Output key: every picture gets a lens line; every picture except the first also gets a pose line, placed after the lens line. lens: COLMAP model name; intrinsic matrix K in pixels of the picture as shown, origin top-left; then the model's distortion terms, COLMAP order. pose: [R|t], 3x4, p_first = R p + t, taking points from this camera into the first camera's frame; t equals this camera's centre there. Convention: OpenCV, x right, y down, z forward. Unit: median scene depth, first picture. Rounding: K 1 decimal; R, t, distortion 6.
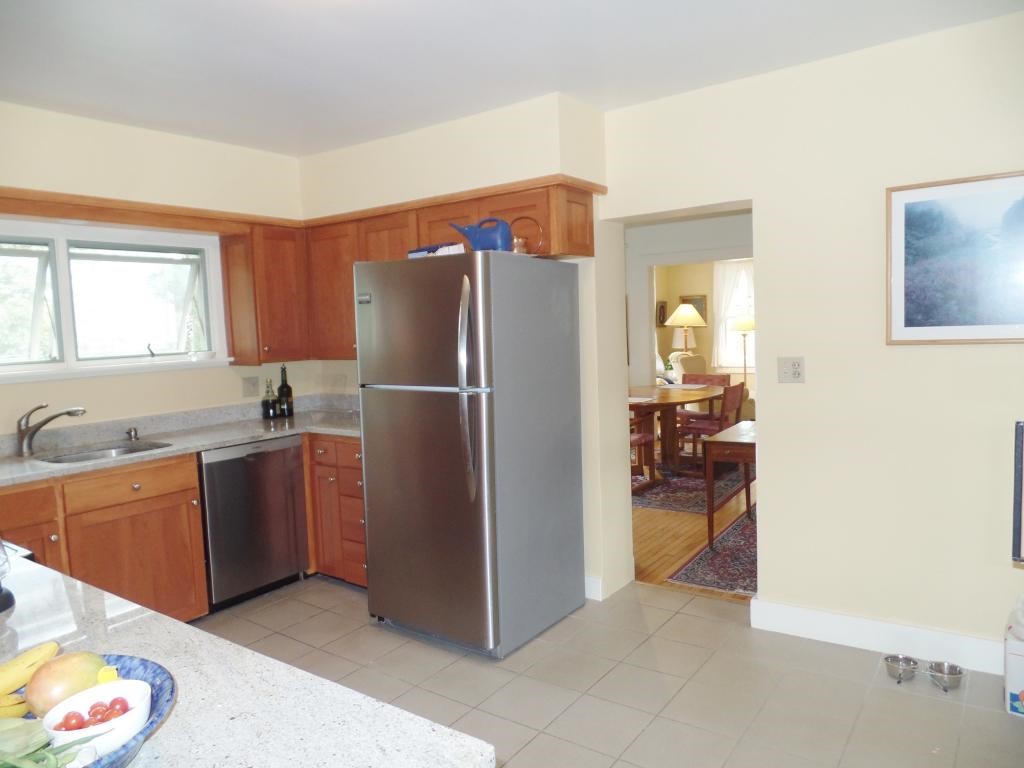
lens RADIAL K [[705.7, 0, 510.6], [0, 705.7, 382.0], [0, 0, 1]] dist [-0.004887, 0.001888]
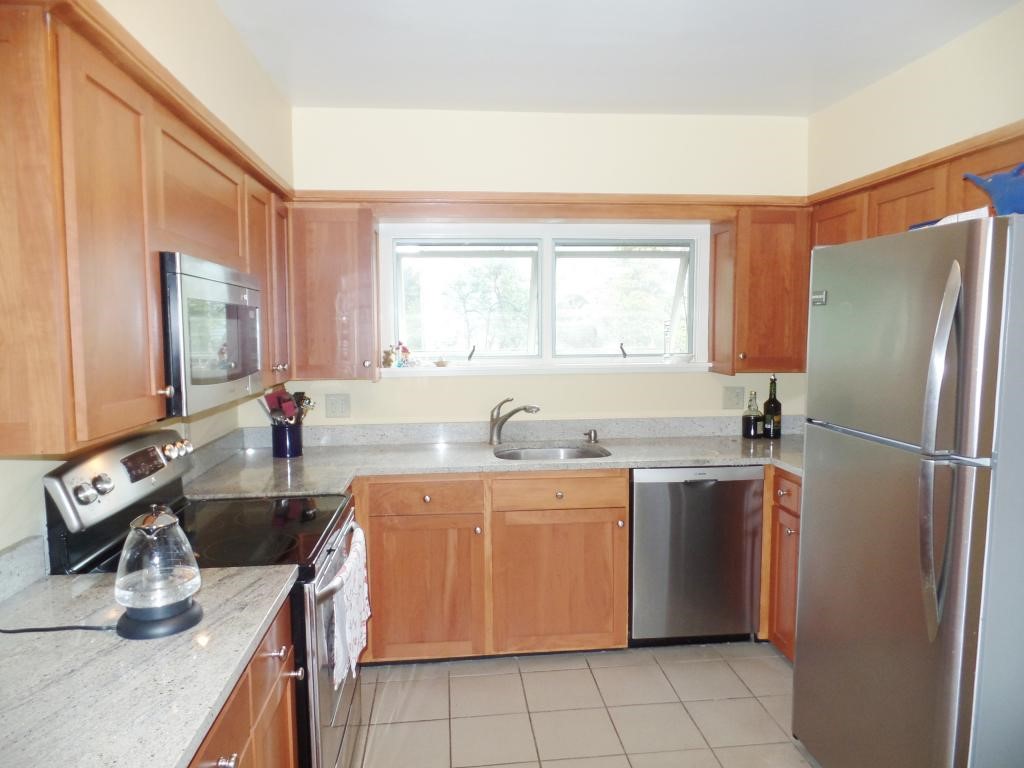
lens RADIAL K [[705.7, 0, 513.6], [0, 705.7, 385.0], [0, 0, 1]] dist [-0.004887, 0.001888]
pose [[0.663962, 0.094703, -0.741745, 0.099708], [-0.081057, 0.995218, 0.054508, -0.037931], [0.743360, 0.023932, 0.668463, 0.254236]]
